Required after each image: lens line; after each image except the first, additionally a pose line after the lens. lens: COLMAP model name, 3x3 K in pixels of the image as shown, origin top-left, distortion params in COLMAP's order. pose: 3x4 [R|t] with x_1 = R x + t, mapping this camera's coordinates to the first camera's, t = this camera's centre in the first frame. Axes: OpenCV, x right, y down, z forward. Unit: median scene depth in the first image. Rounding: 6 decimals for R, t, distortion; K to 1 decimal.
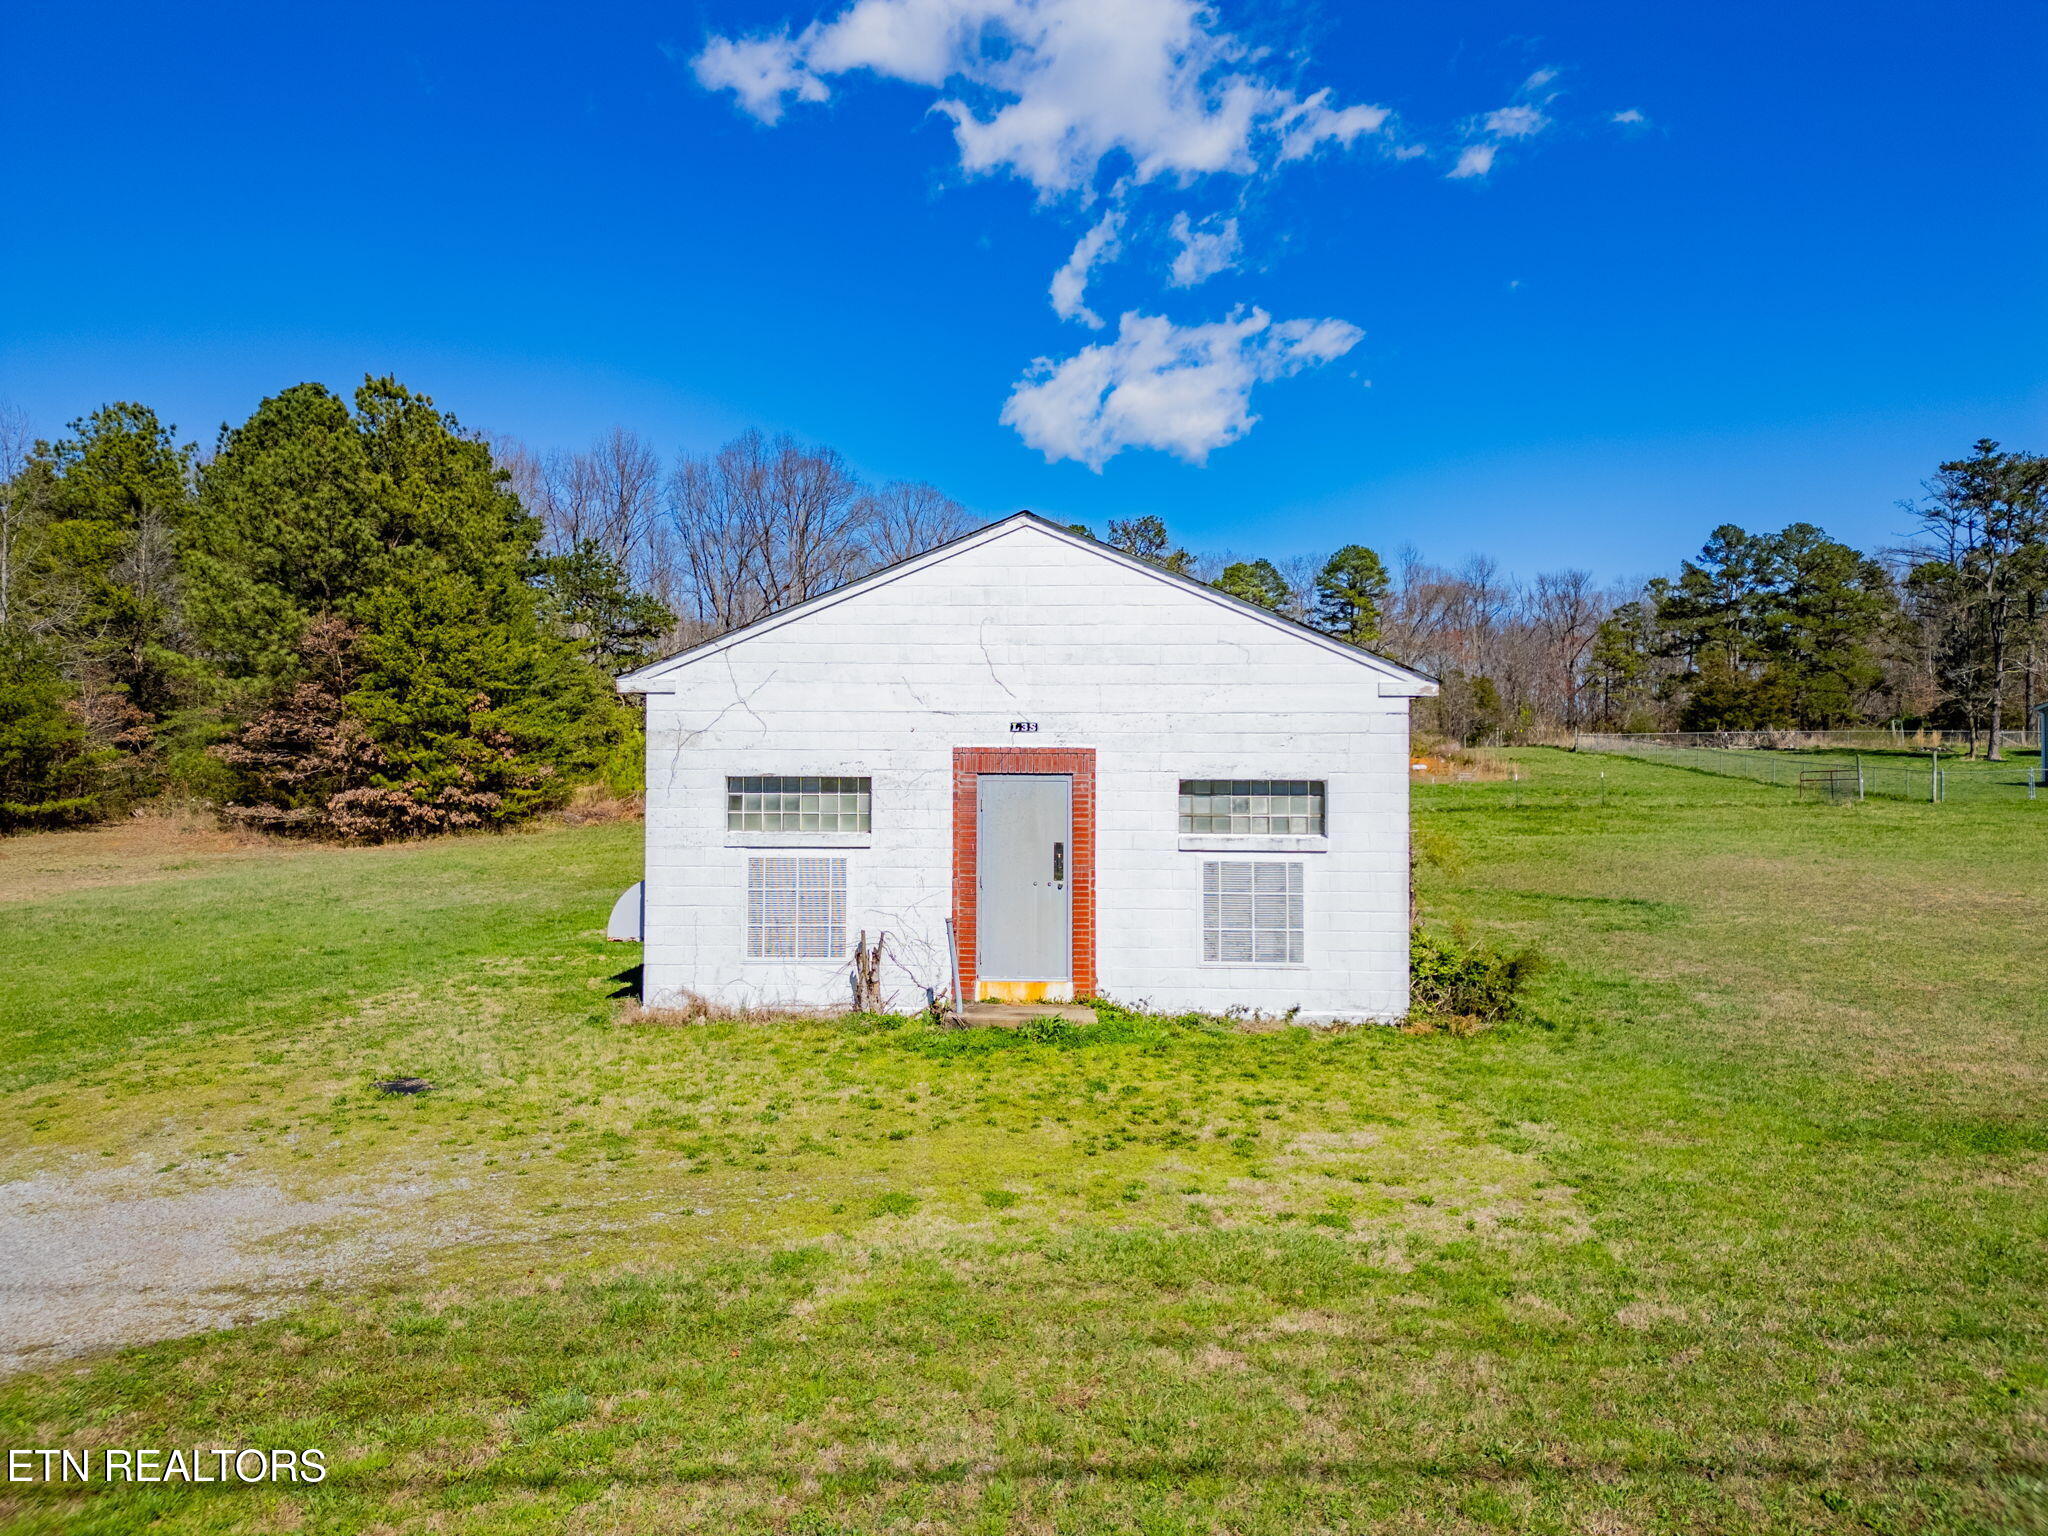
lens RADIAL K [[1449.2, 0, 991.1], [0, 1449.2, 779.2], [0, 0, 1]] dist [0.072293, -0.066972]
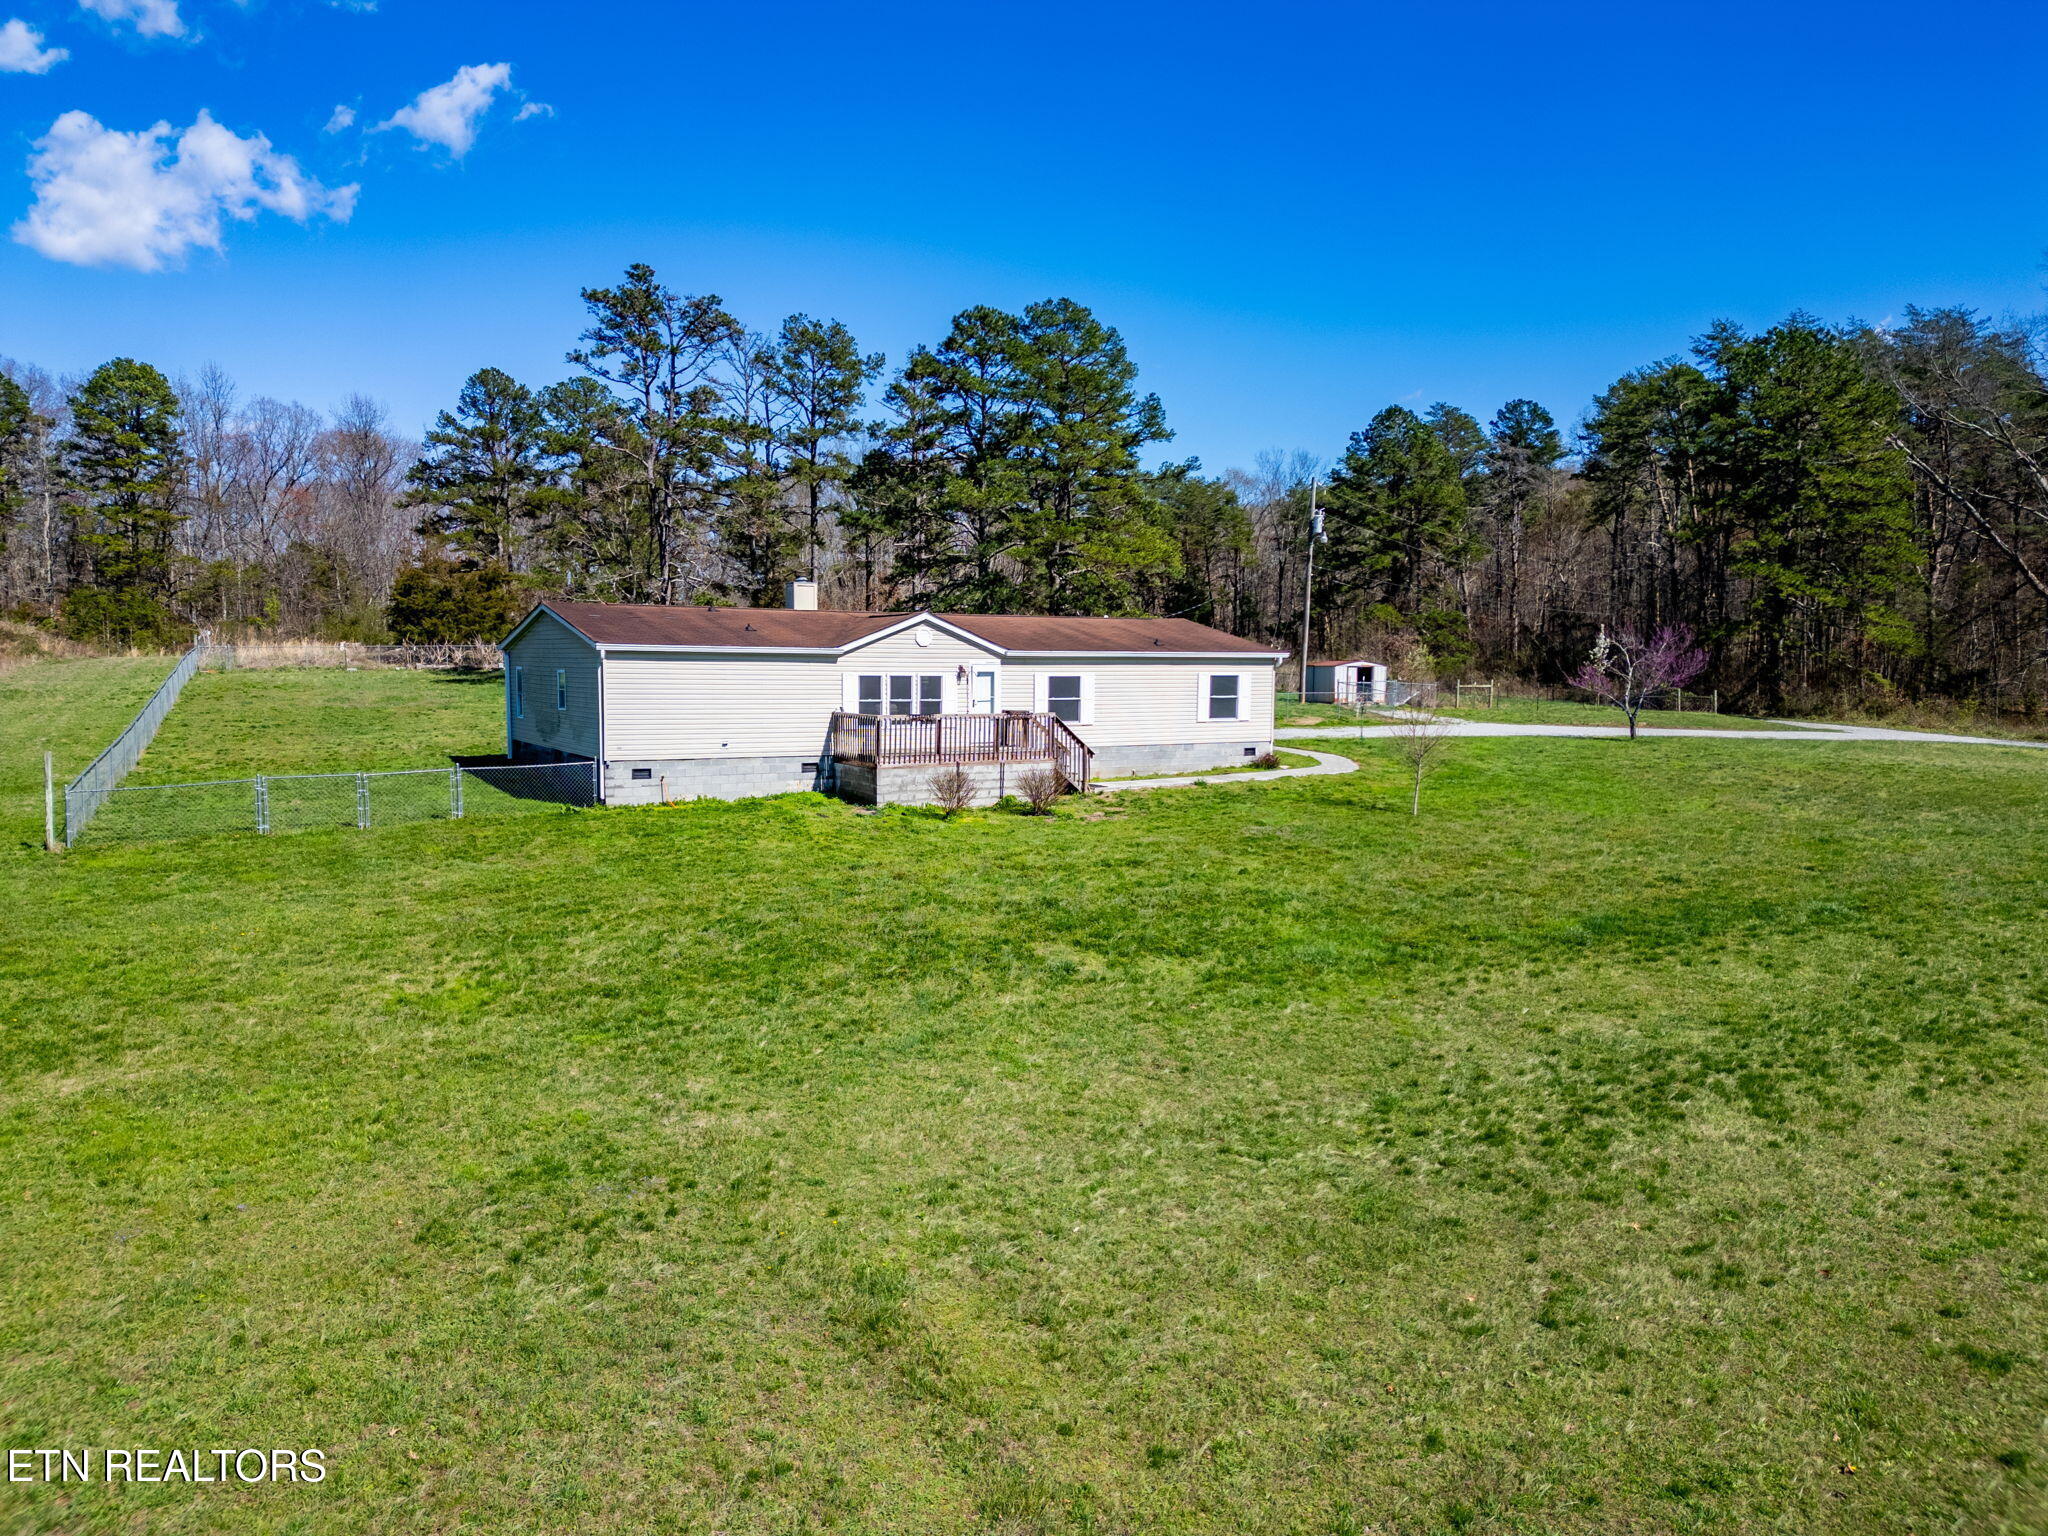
lens RADIAL K [[1449.2, 0, 1007.0], [0, 1449.2, 759.3], [0, 0, 1]] dist [0.072293, -0.066972]
pose [[0.852138, -0.037343, 0.521983, 0.331307], [-0.002548, 0.997143, 0.075495, -0.028269], [-0.523311, -0.065662, 0.849608, 0.195750]]
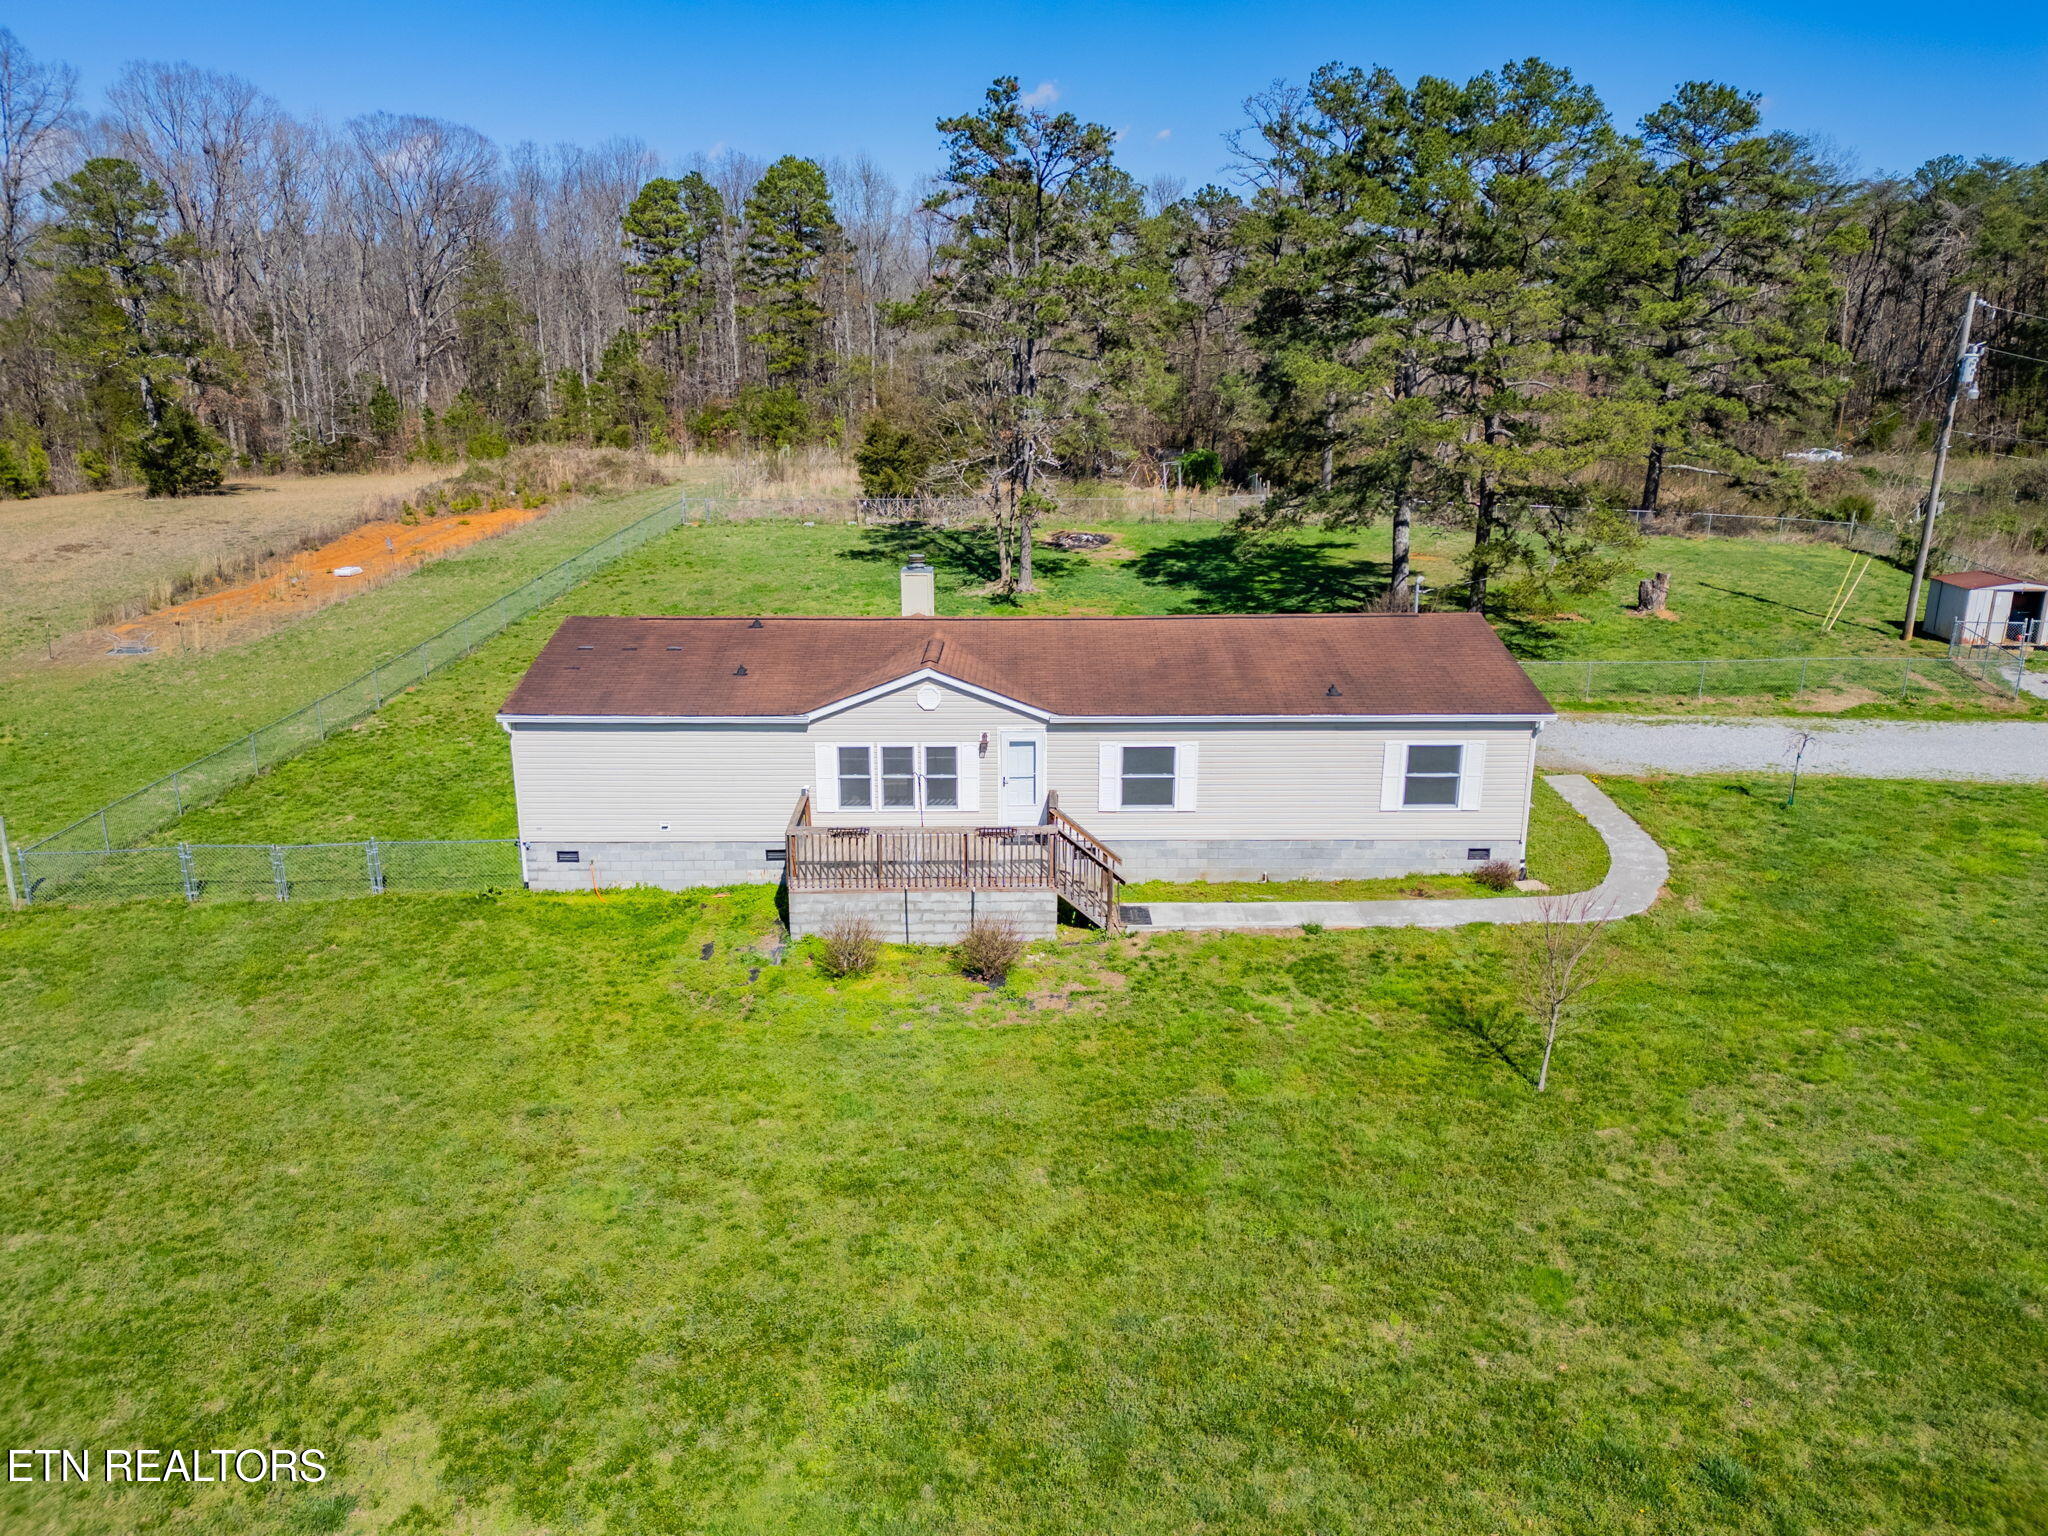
lens RADIAL K [[1449.2, 0, 1005.5], [0, 1449.2, 727.2], [0, 0, 1]] dist [0.072293, -0.066972]
pose [[0.999939, -0.011037, 0.000869, 0.510021], [0.010449, 0.966778, 0.255404, -0.093601], [-0.003660, -0.255379, 0.966834, 0.244895]]
